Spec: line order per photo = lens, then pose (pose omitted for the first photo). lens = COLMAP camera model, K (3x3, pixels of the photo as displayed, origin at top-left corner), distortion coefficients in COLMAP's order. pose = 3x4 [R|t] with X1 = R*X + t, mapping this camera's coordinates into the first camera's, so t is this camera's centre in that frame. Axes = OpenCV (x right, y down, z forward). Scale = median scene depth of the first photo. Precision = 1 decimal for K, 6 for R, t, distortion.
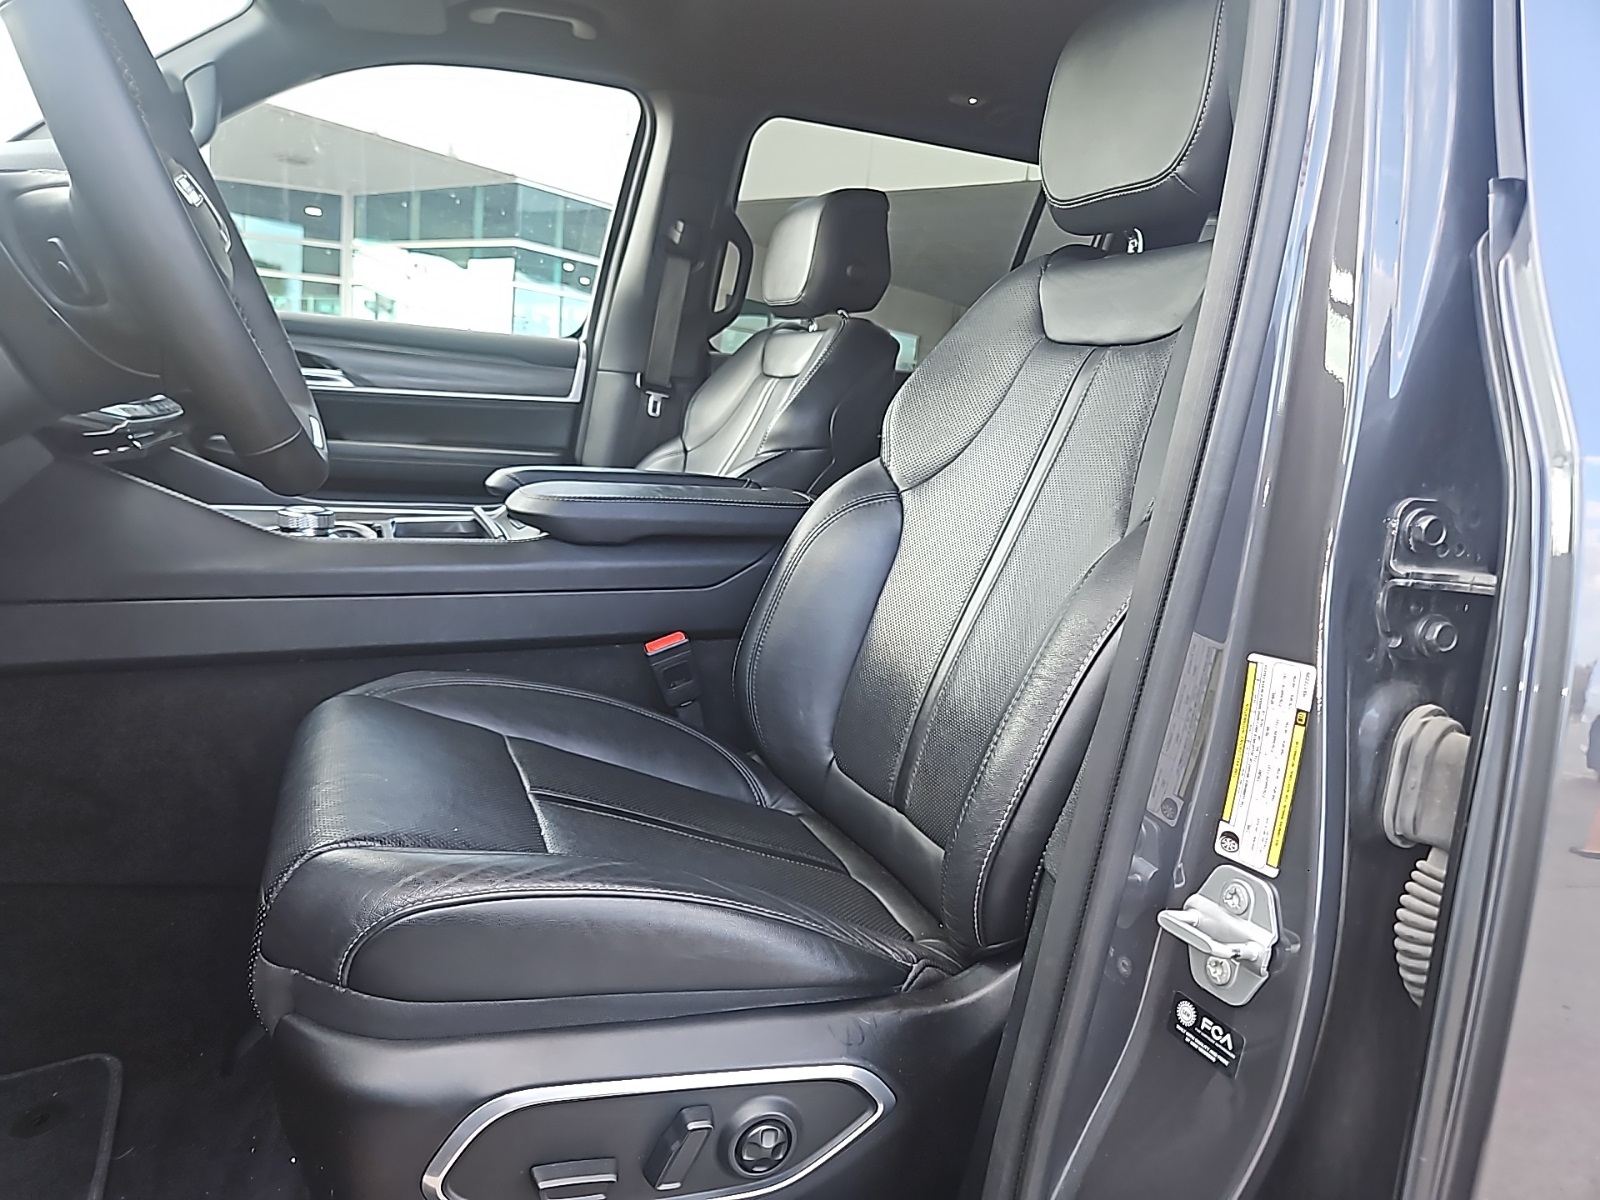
lens RADIAL K [[1077.9, 0, 809.5], [0, 1077.9, 599.4], [0, 0, 1]] dist [0.043600, -0.041728]
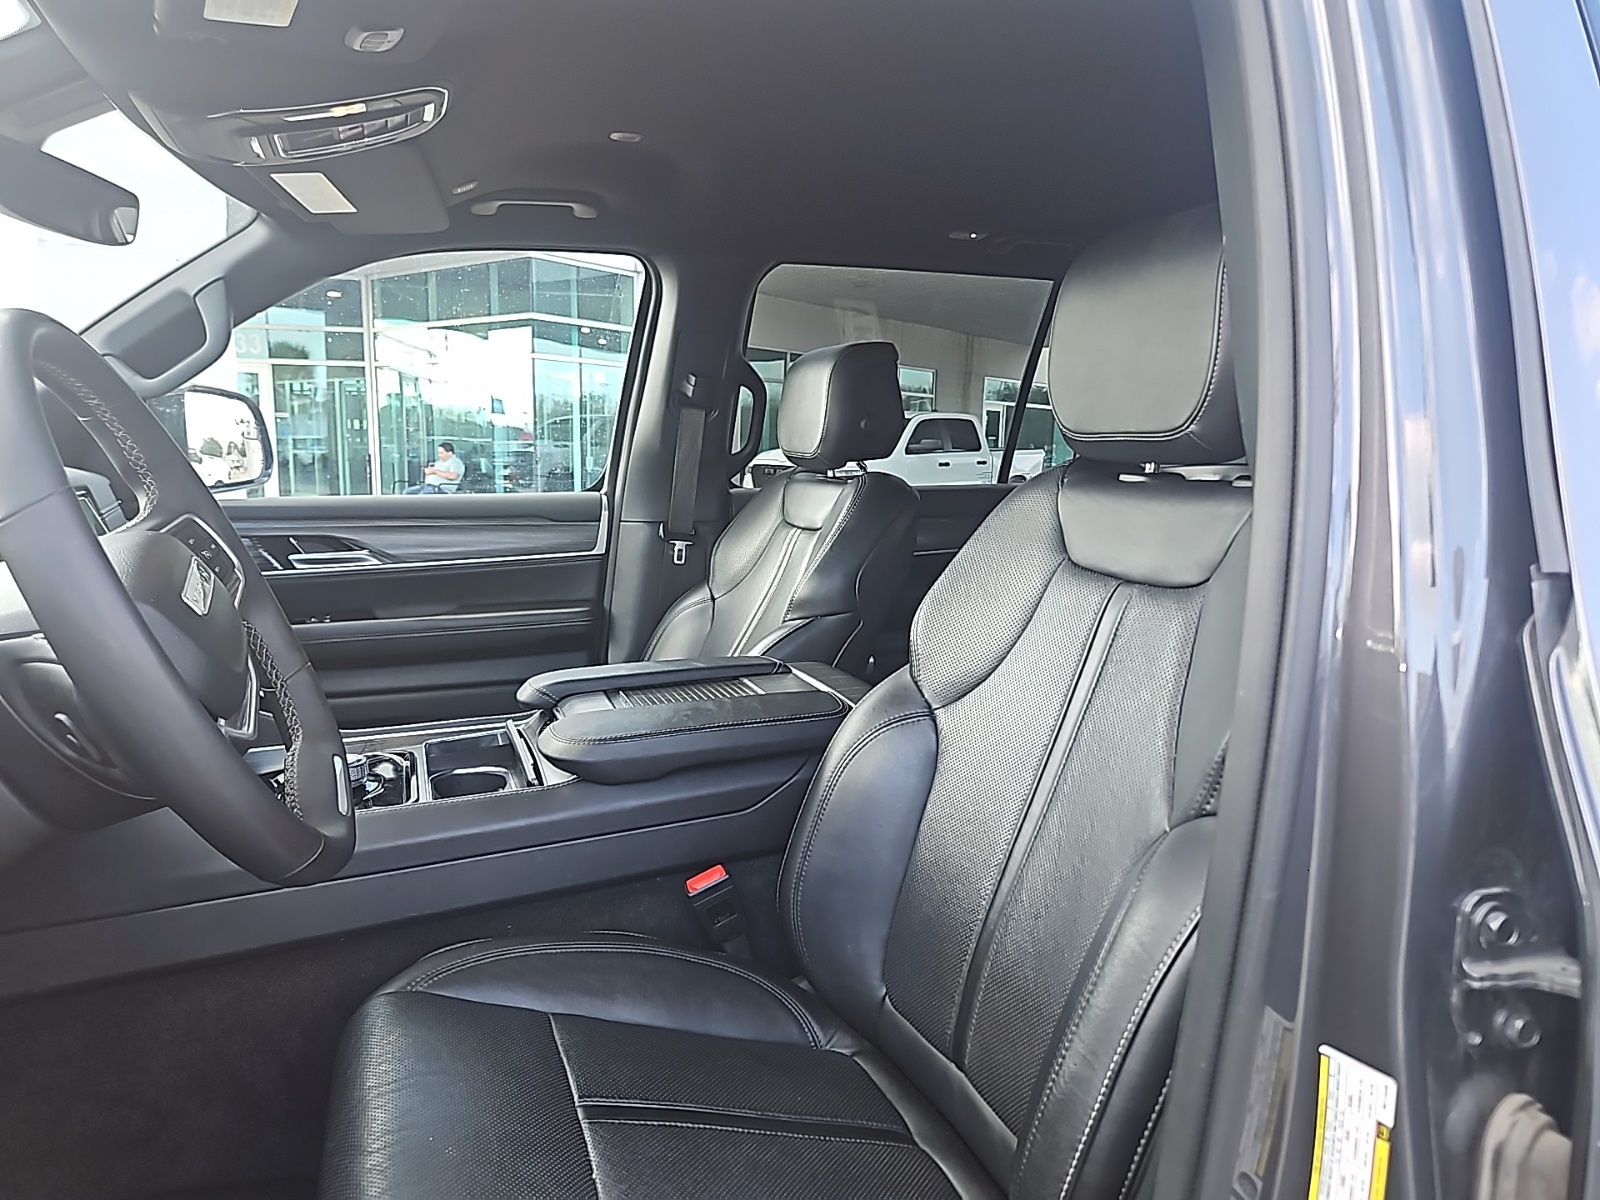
lens RADIAL K [[1071.3, 0, 819.1], [0, 1071.3, 597.8], [0, 0, 1]] dist [0.054270, -0.044549]
pose [[0.996943, -0.074621, -0.023158, 0.010528], [0.073975, 0.996879, -0.027583, -0.180099], [0.025144, 0.025785, 0.999351, 0.015547]]
